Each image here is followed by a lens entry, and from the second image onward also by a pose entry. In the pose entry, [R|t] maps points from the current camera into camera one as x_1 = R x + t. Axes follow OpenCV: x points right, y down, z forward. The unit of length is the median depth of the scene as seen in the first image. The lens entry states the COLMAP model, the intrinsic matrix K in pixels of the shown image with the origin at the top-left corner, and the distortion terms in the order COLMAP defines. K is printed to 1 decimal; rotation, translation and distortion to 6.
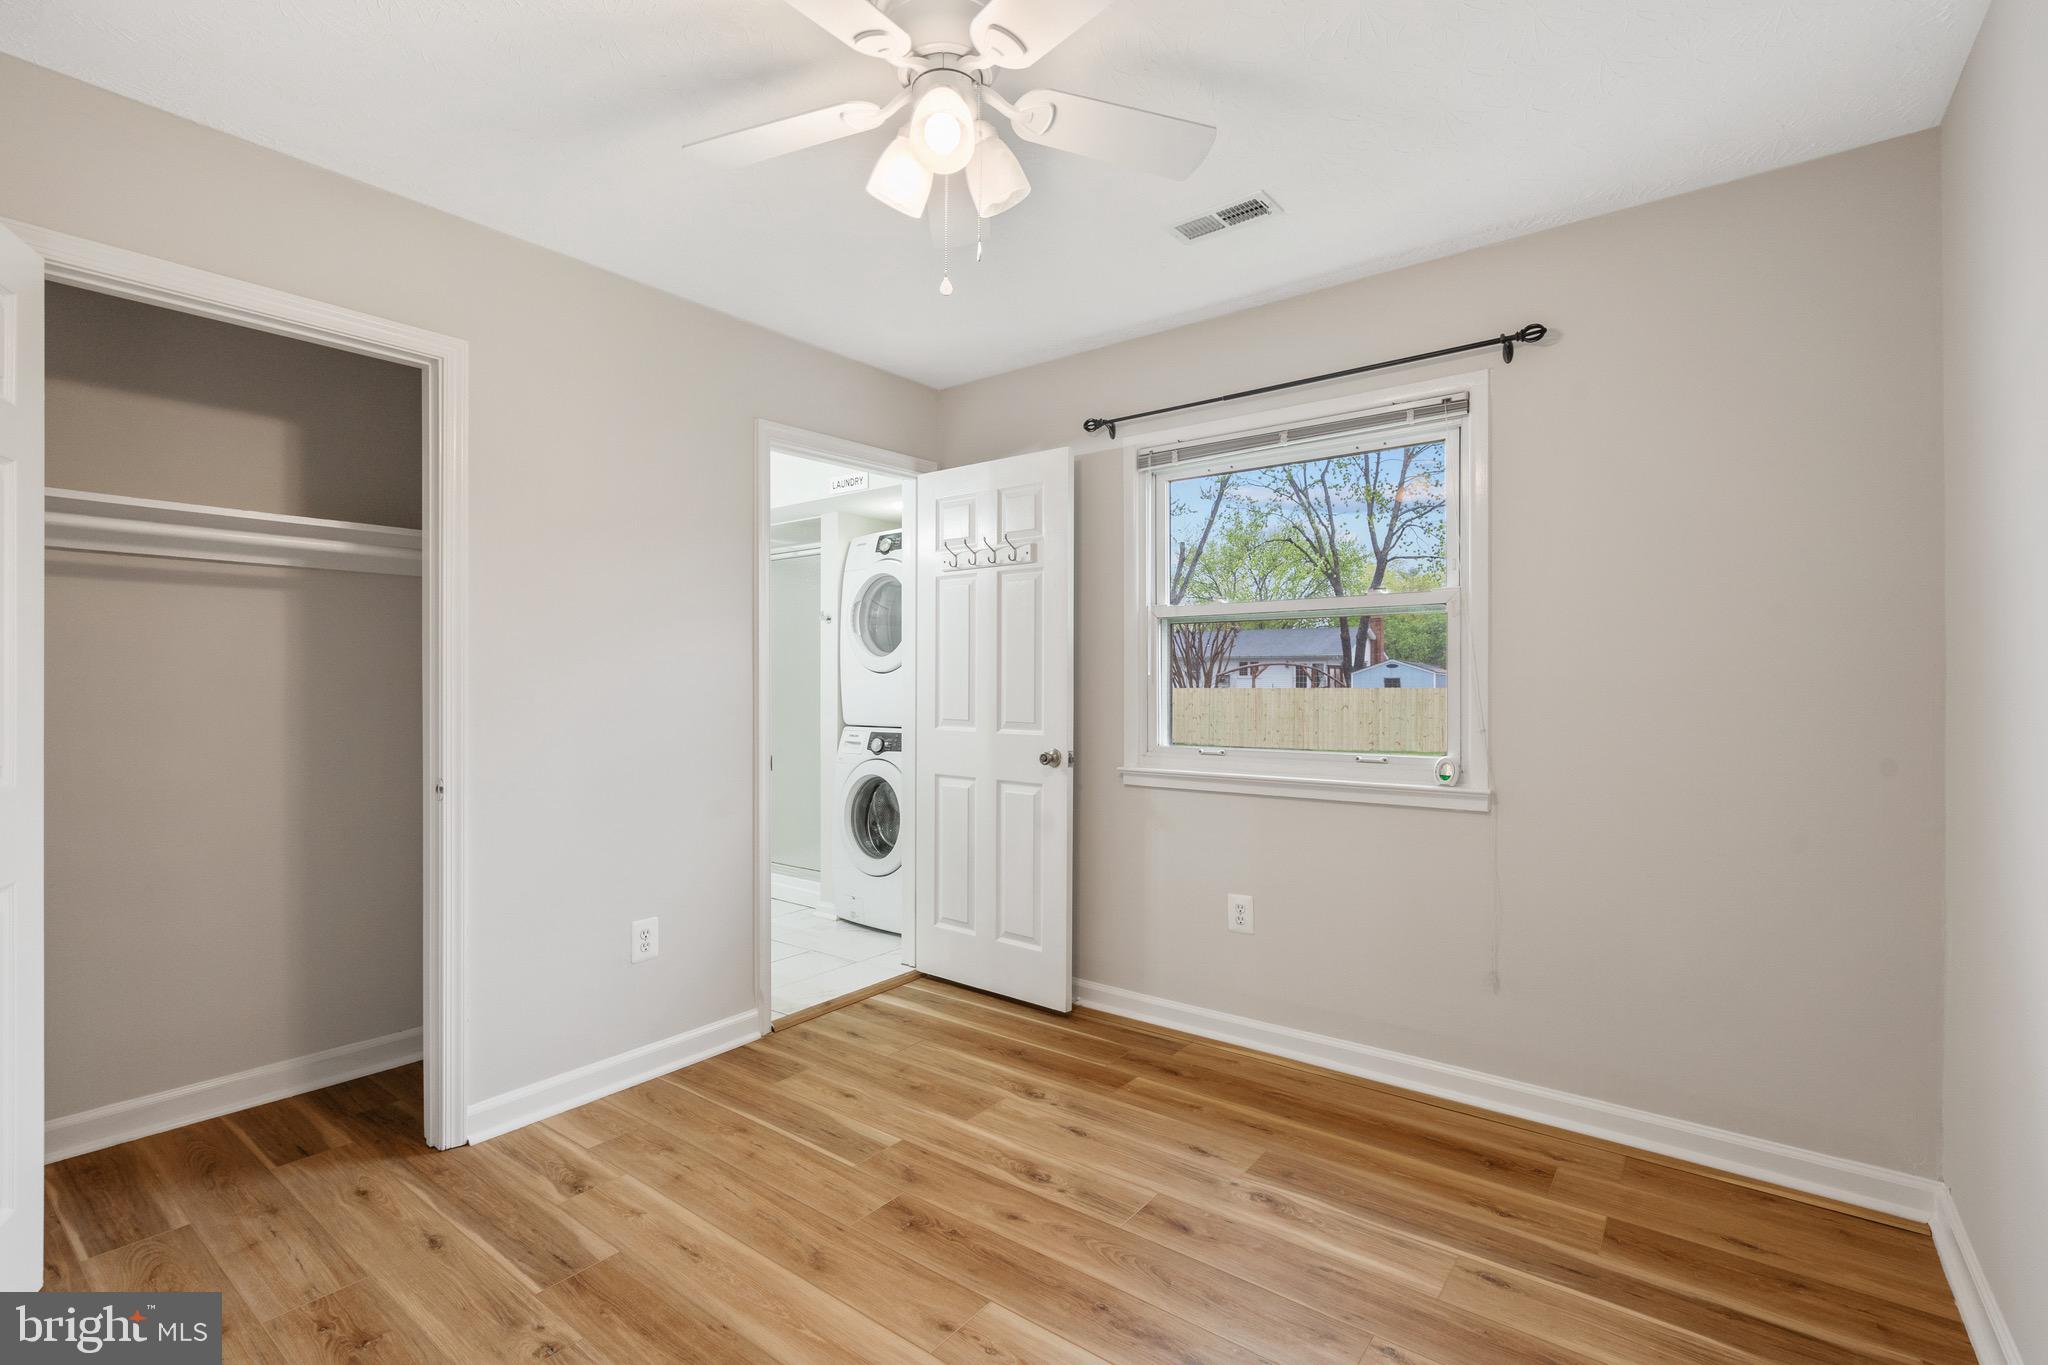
lens RADIAL K [[940.0, 0, 1027.7], [0, 940.0, 667.9], [0, 0, 1]] dist [-0.001573, 0.000736]
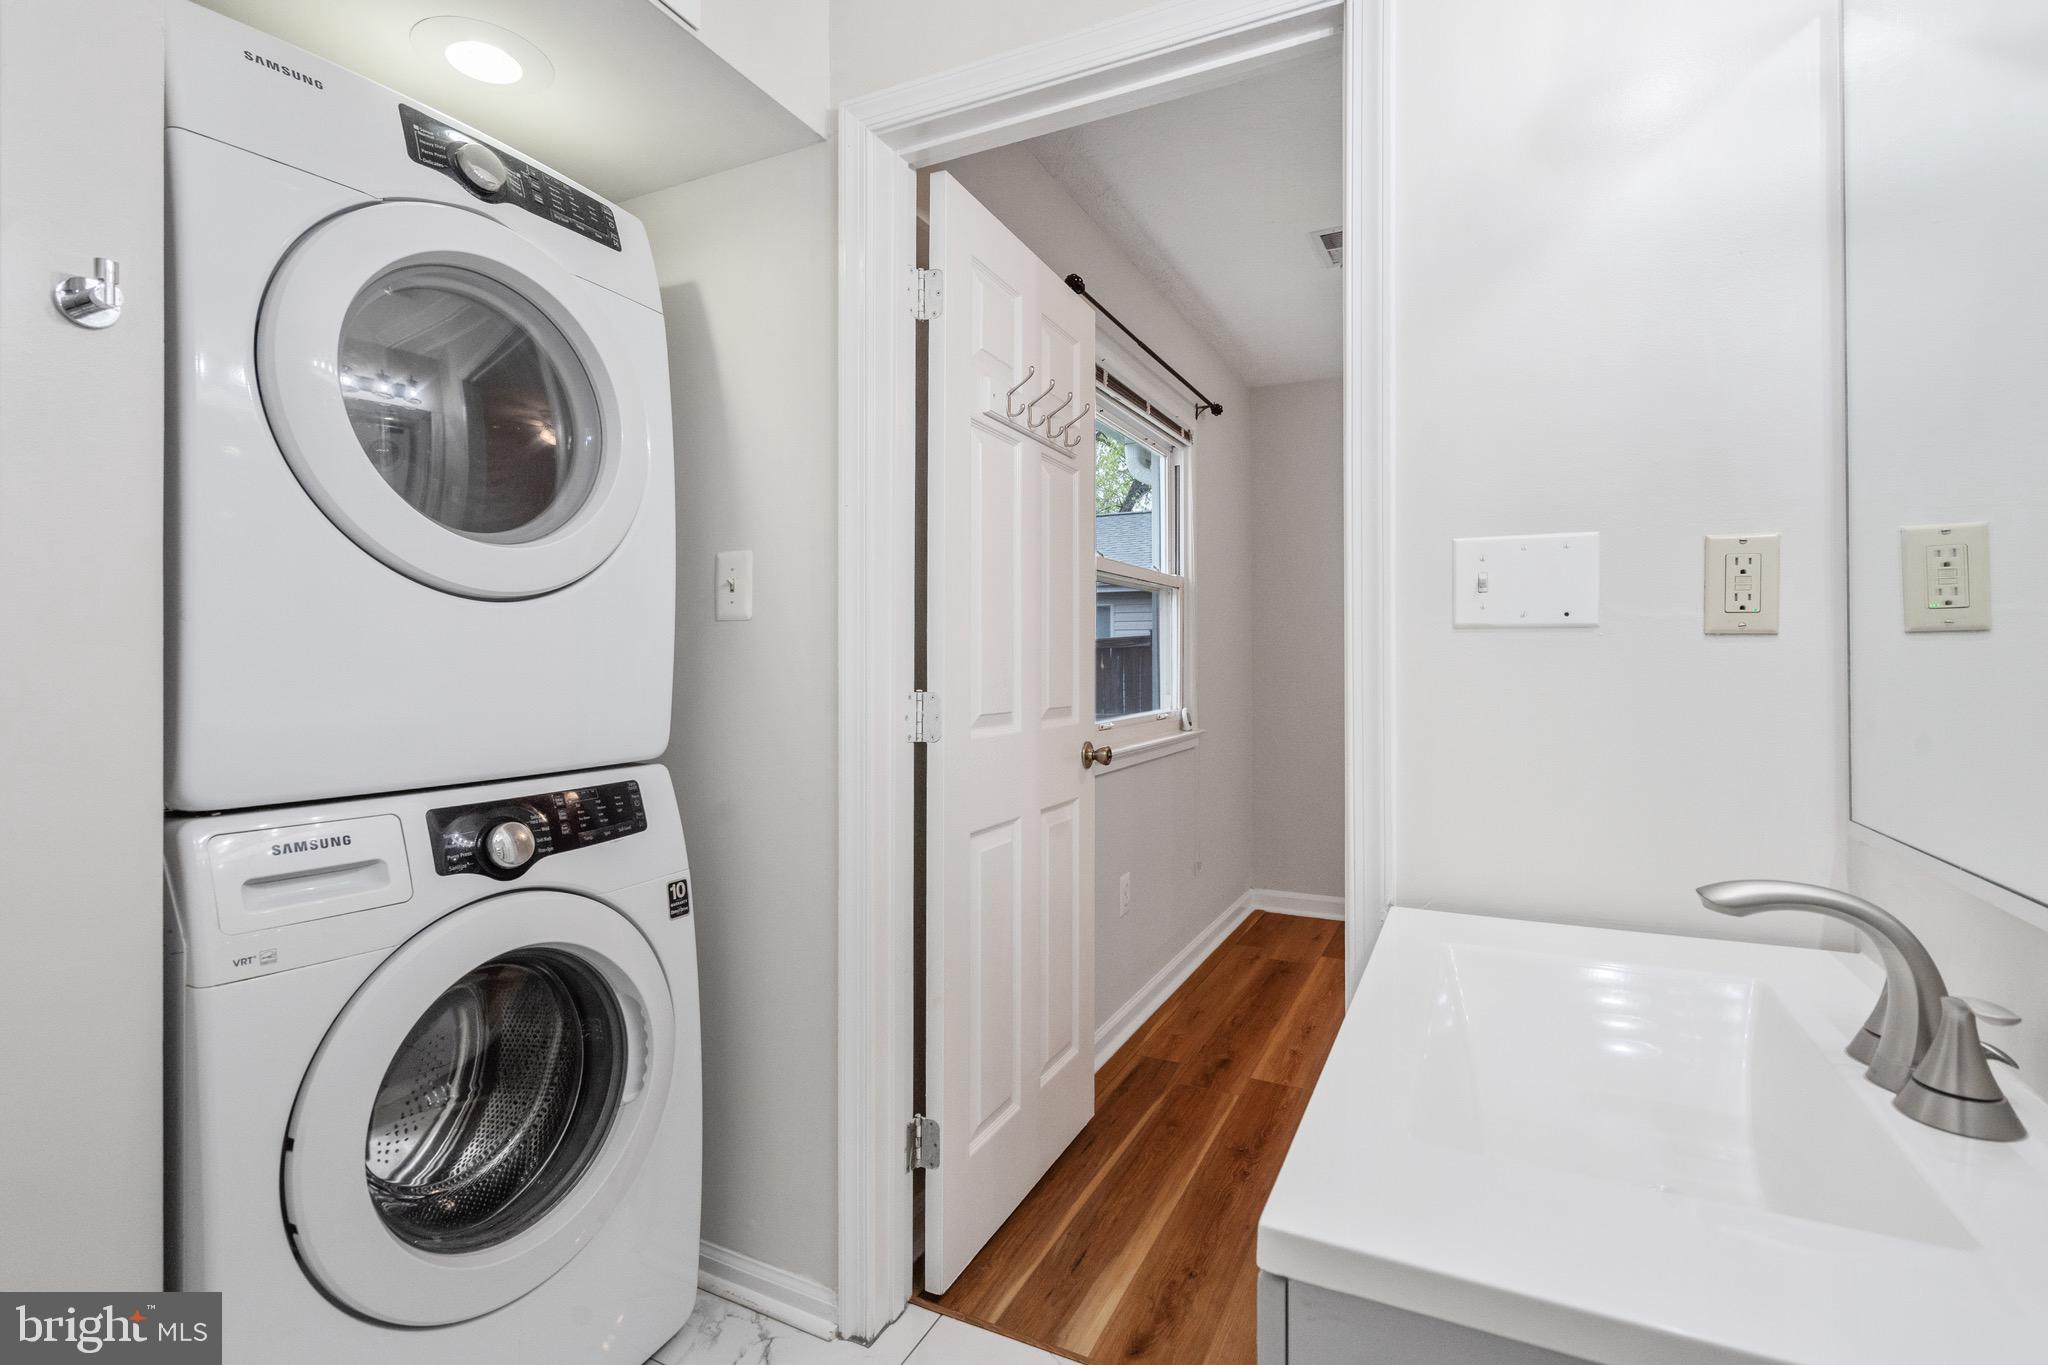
lens RADIAL K [[940.0, 0, 1027.7], [0, 940.0, 667.9], [0, 0, 1]] dist [-0.001573, 0.000736]
pose [[-0.200746, 0.003005, 0.979639, -0.744189], [-0.008654, 0.999951, -0.004840, 0.043854], [-0.979605, -0.009450, -0.200711, 1.417349]]
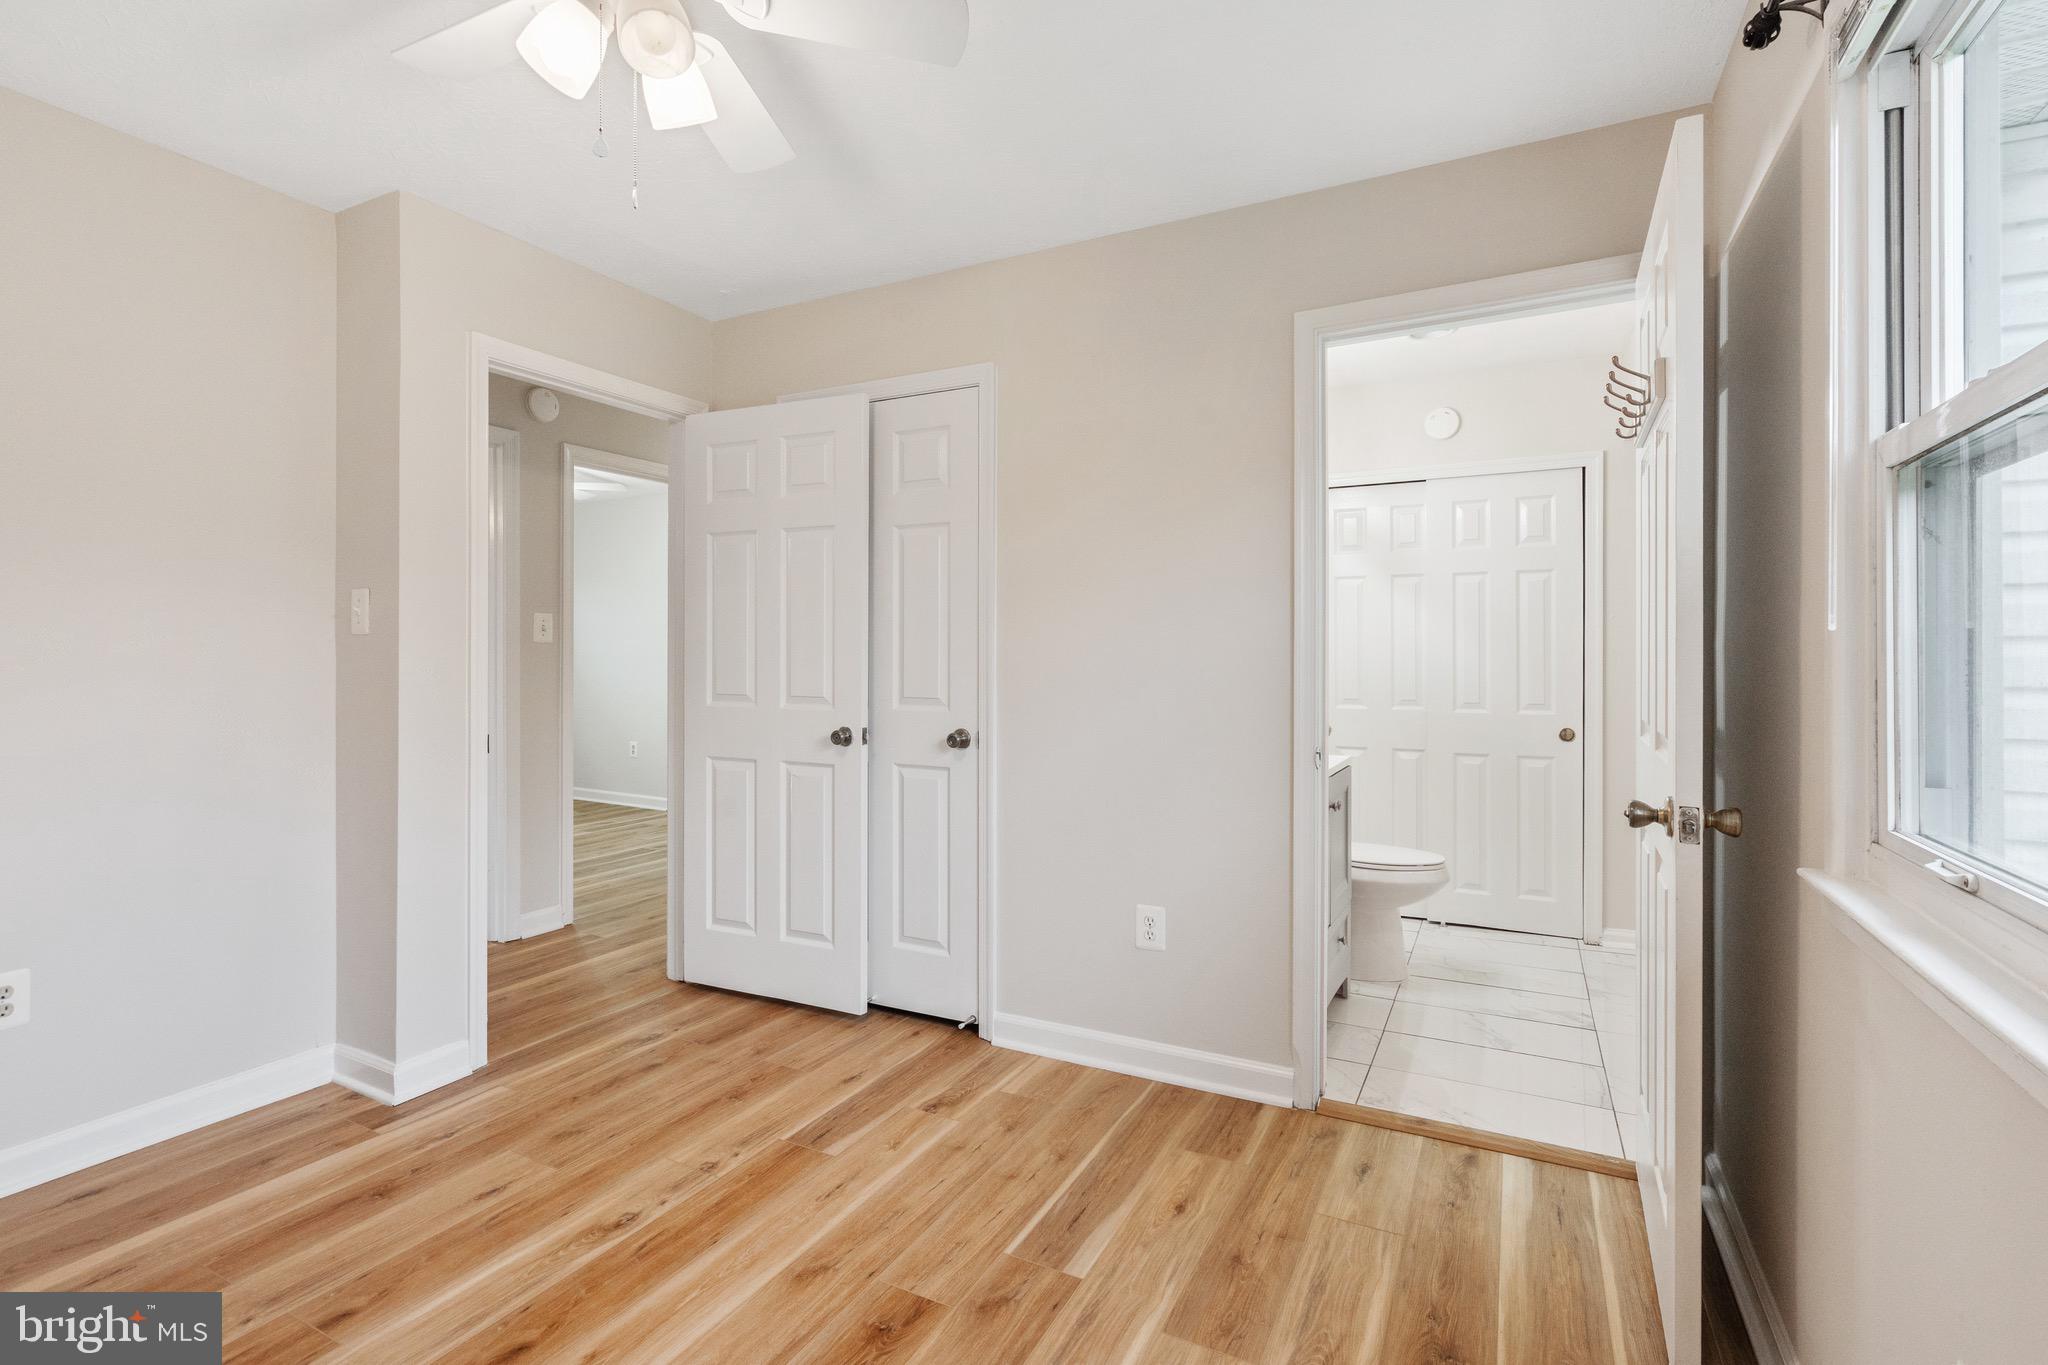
lens RADIAL K [[940.0, 0, 1027.7], [0, 940.0, 667.9], [0, 0, 1]] dist [-0.001573, 0.000736]
pose [[0.175133, 0.000803, -0.984544, 0.494859], [0.001593, 0.999998, 0.001098, 0.034121], [0.984543, -0.001761, 0.175132, 0.738668]]
